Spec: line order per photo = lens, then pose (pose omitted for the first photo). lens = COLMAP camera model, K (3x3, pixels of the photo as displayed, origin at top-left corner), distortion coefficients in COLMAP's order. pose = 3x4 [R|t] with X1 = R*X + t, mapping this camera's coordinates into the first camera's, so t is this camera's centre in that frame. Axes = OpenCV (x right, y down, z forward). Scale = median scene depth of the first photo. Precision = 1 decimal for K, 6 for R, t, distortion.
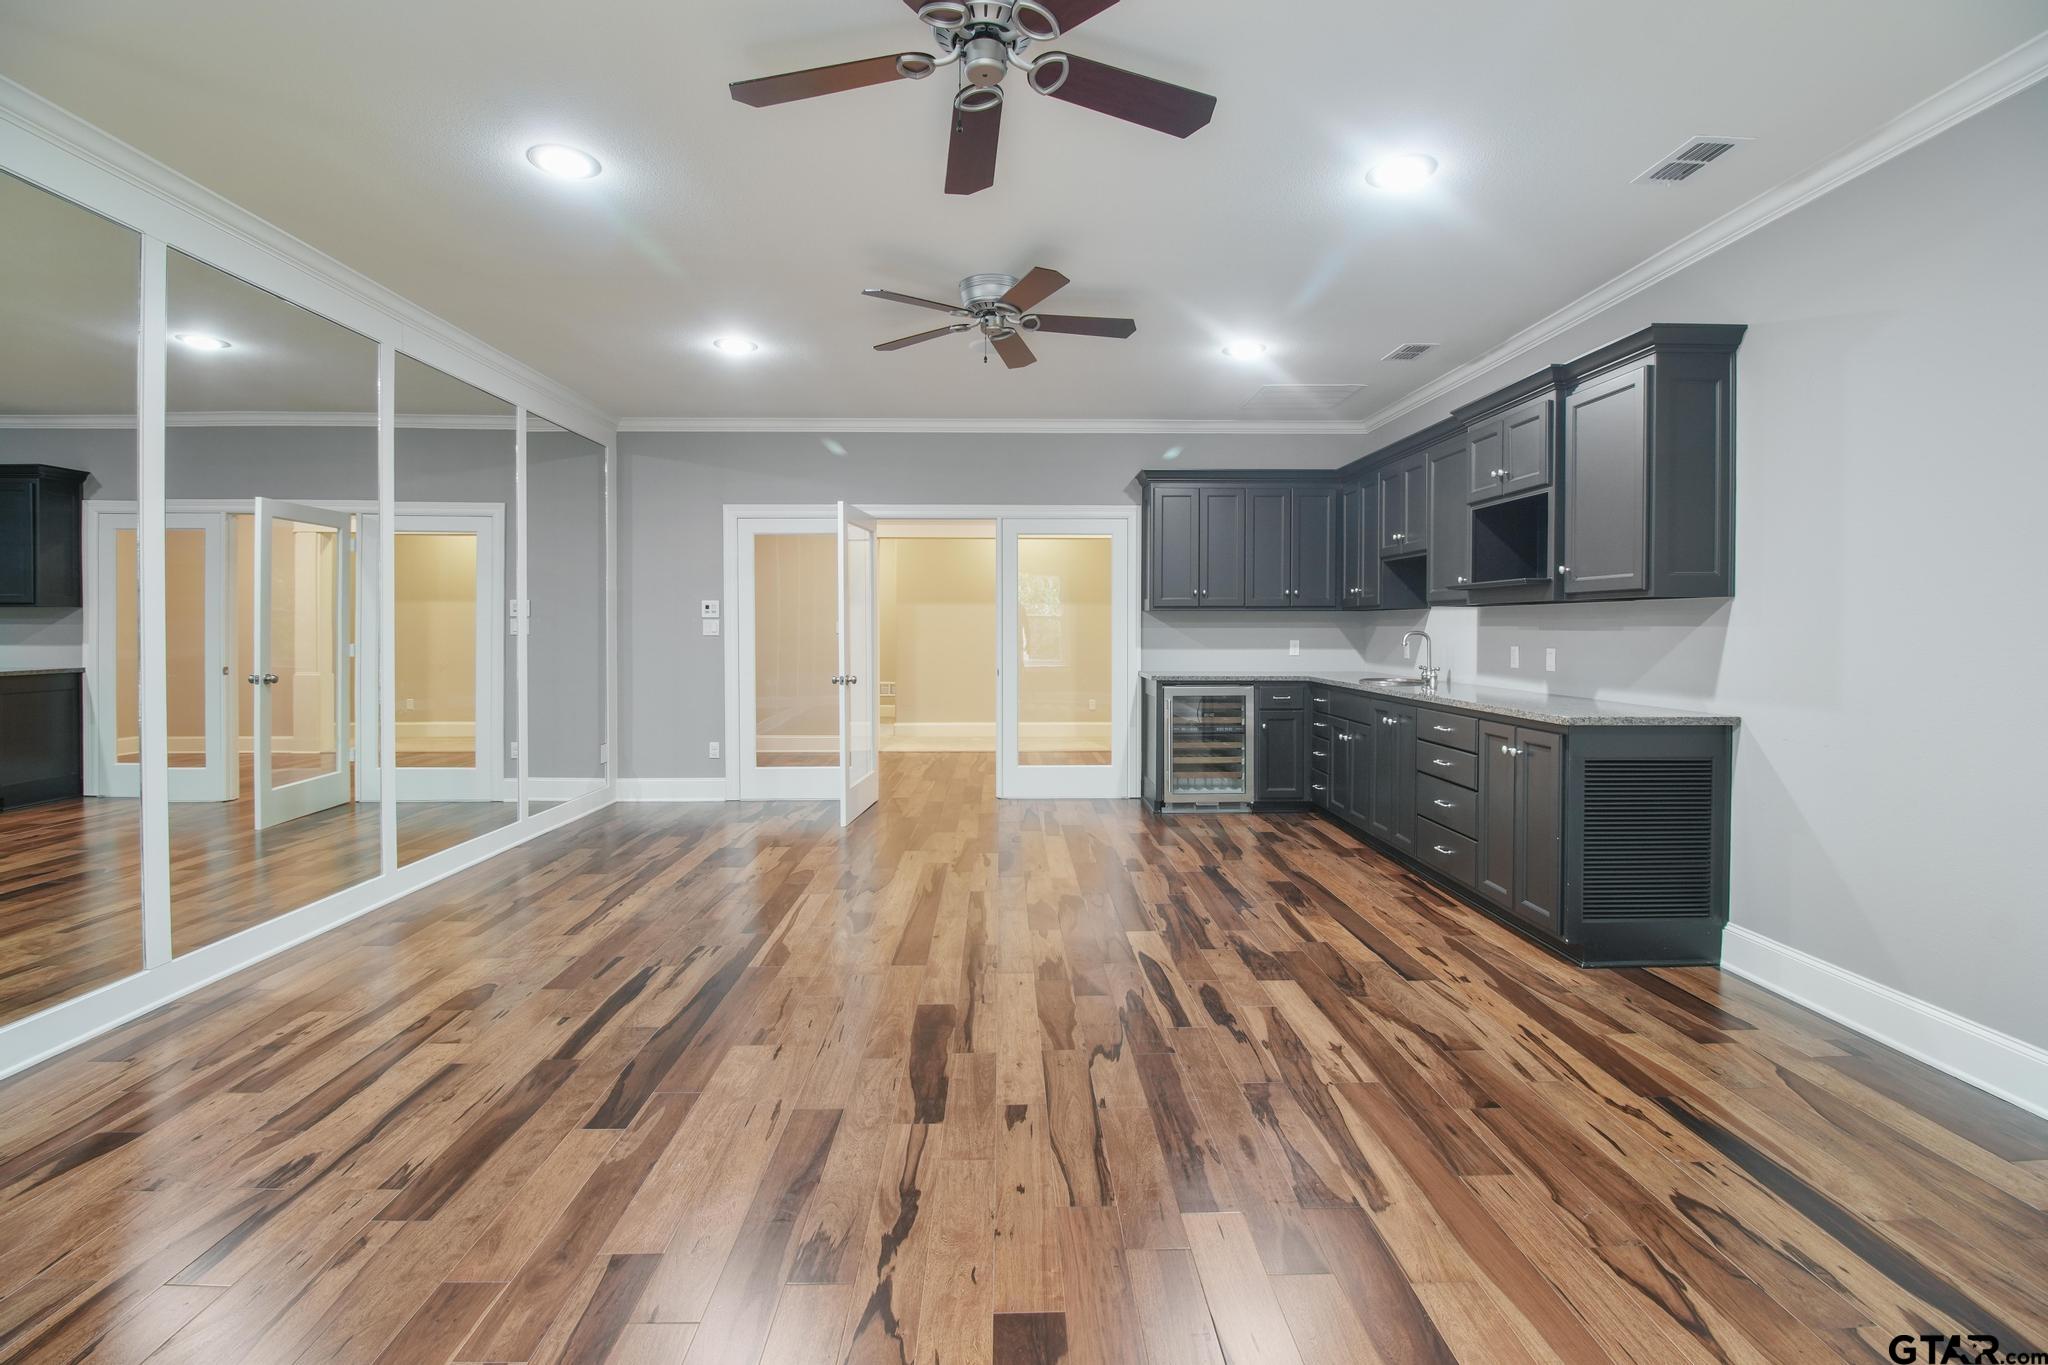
lens RADIAL K [[917.1, 0, 1019.1], [0, 917.1, 638.5], [0, 0, 1]] dist [-0.011772, -0.004622]
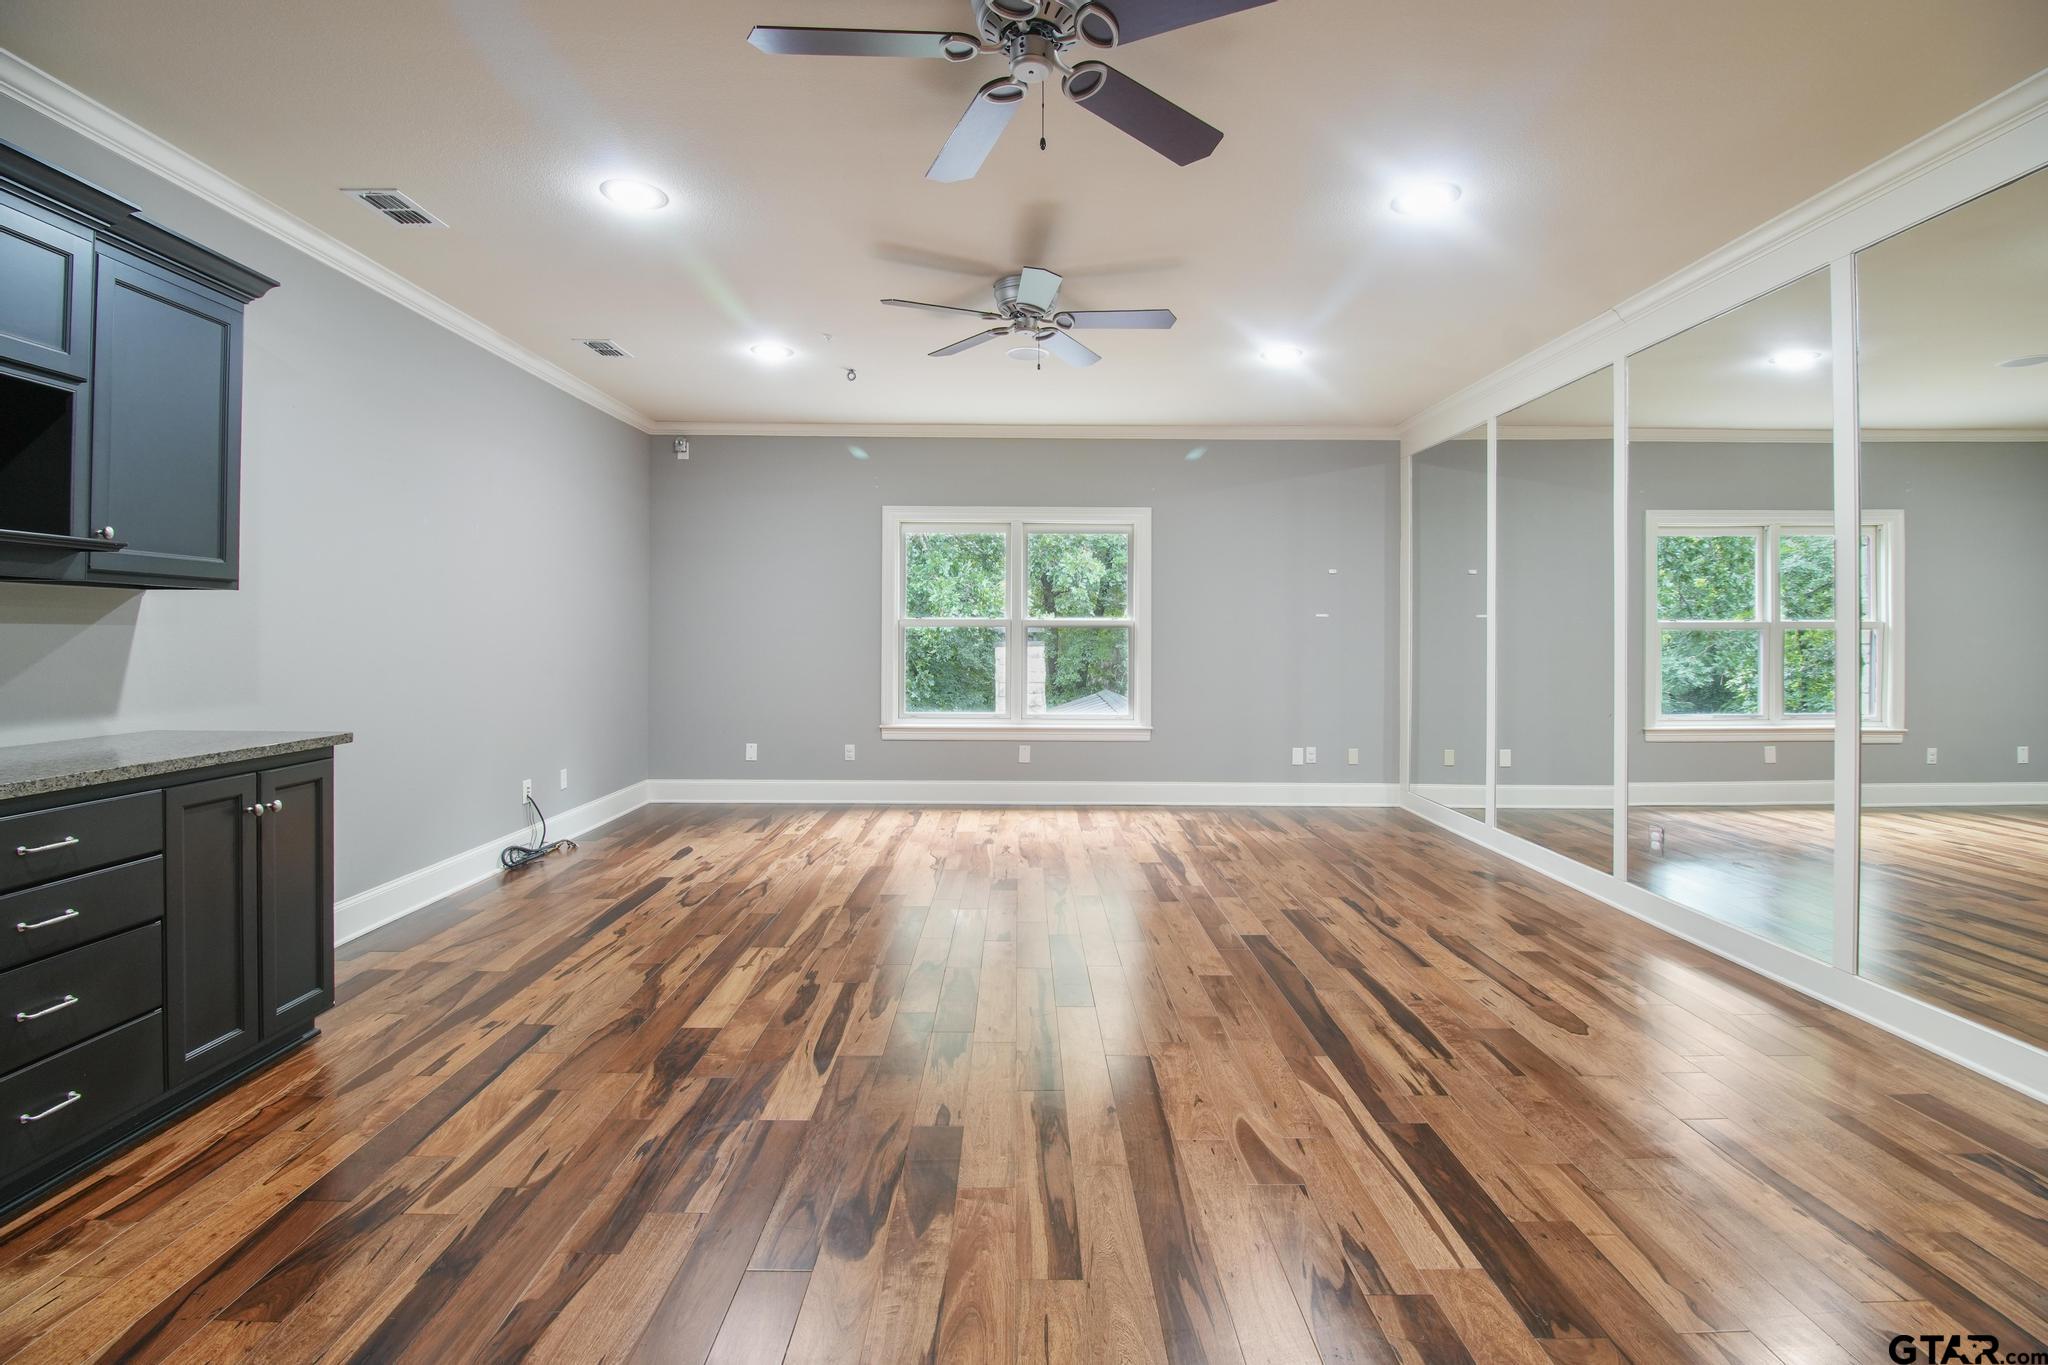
lens RADIAL K [[917.1, 0, 1024.8], [0, 917.1, 633.4], [0, 0, 1]] dist [-0.011772, -0.004622]
pose [[-0.999880, -0.006580, 0.014044, -0.037508], [-0.006430, 0.999922, 0.010697, -0.017729], [-0.014113, 0.010605, -0.999844, 1.679419]]
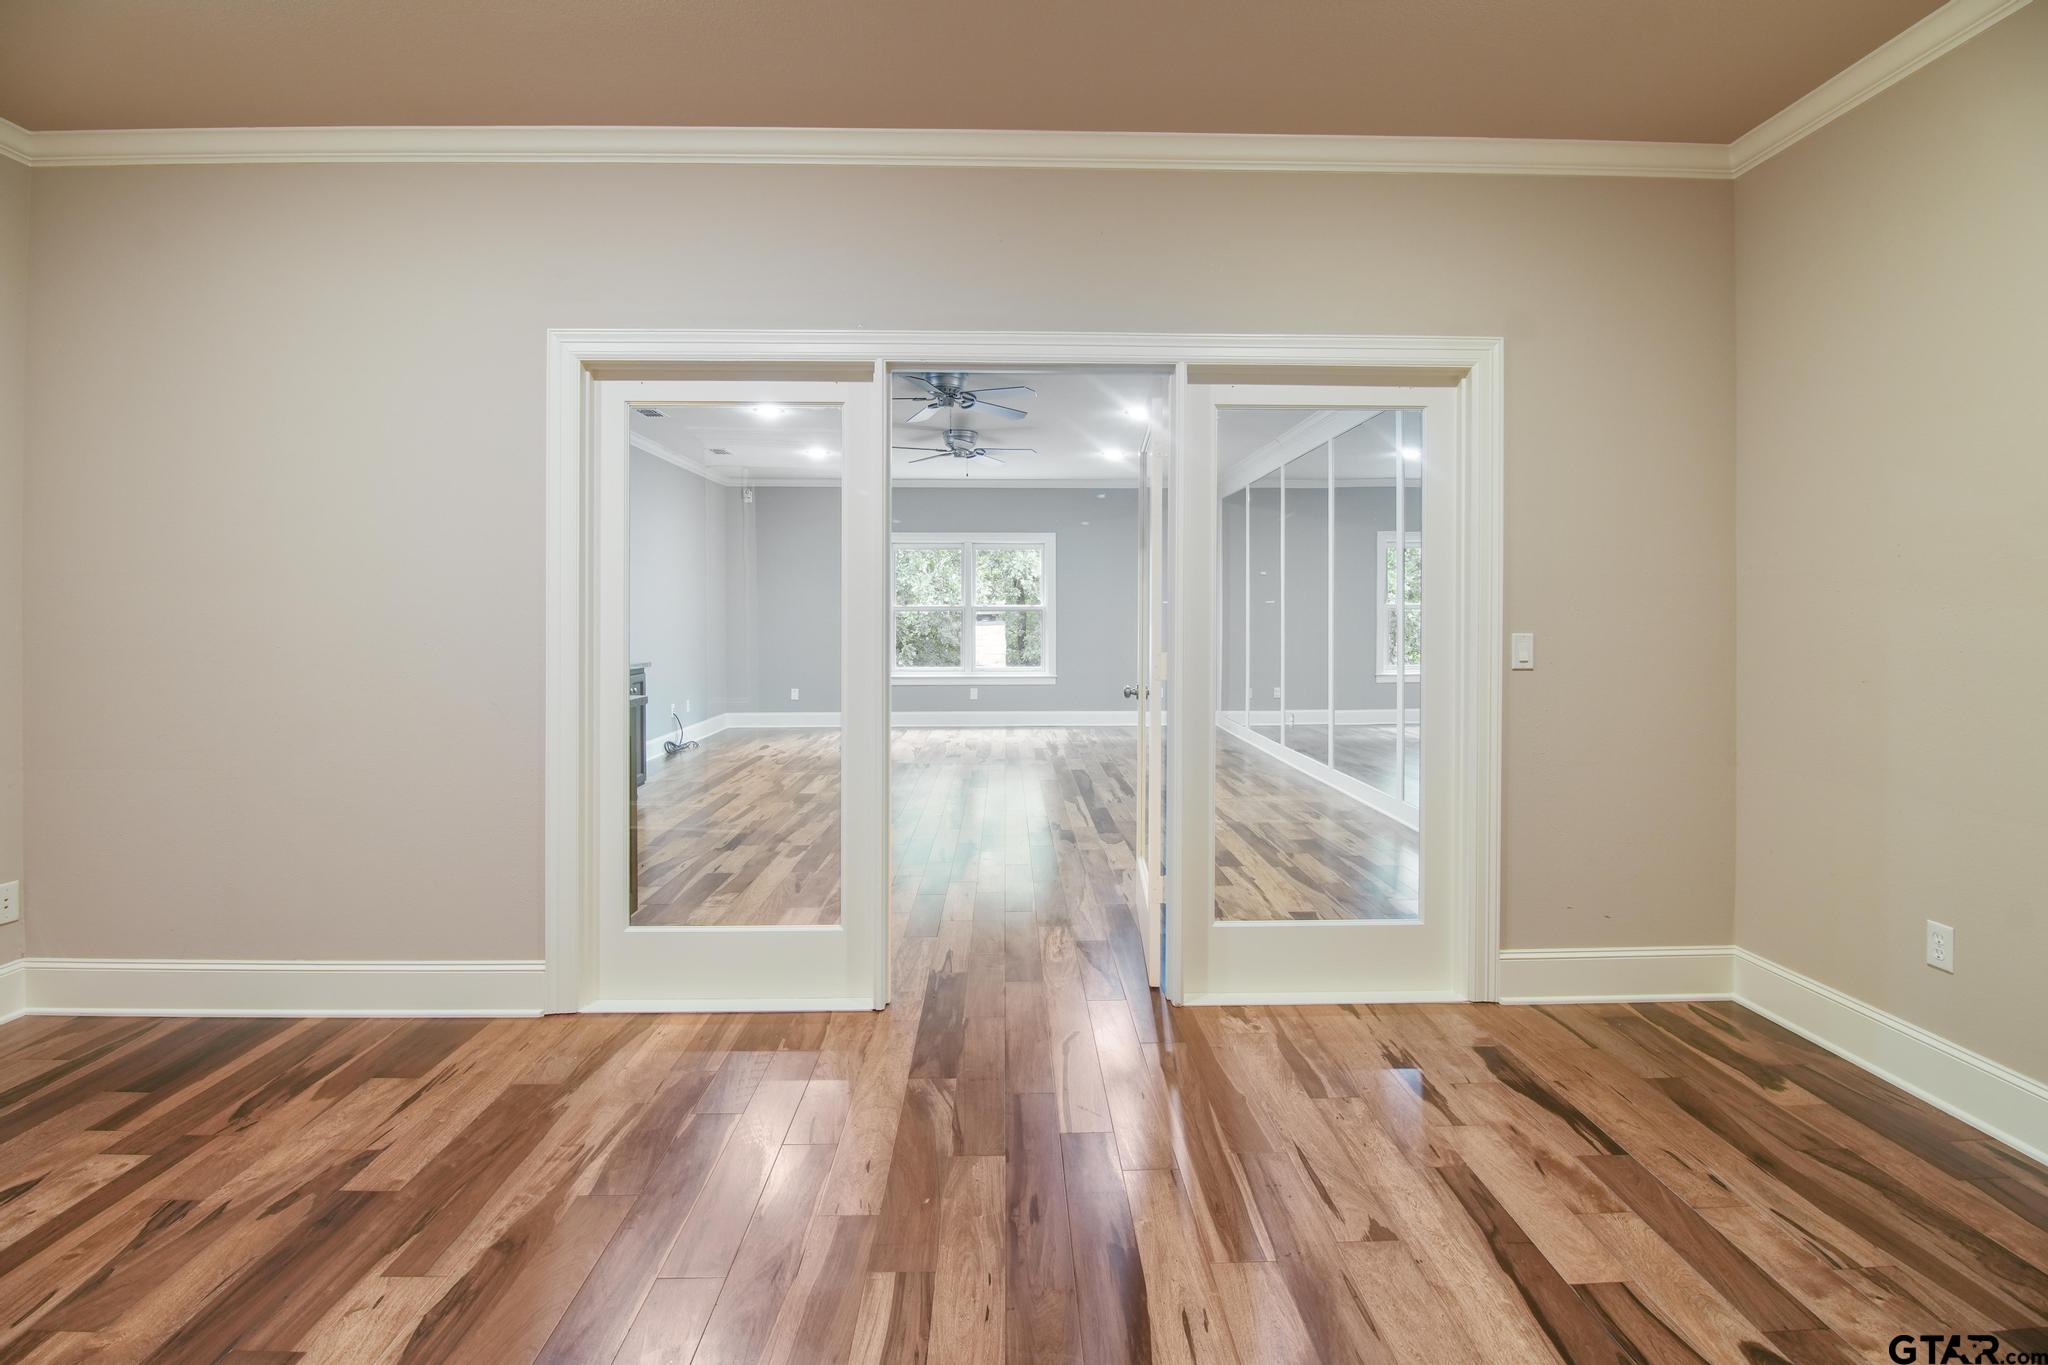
lens RADIAL K [[917.1, 0, 1037.9], [0, 917.1, 613.0], [0, 0, 1]] dist [-0.011772, -0.004622]
pose [[-0.999865, 0.000289, -0.016410, -0.163602], [0.000136, 0.999957, 0.009309, -0.031277], [0.016412, 0.009306, -0.999822, 2.666103]]
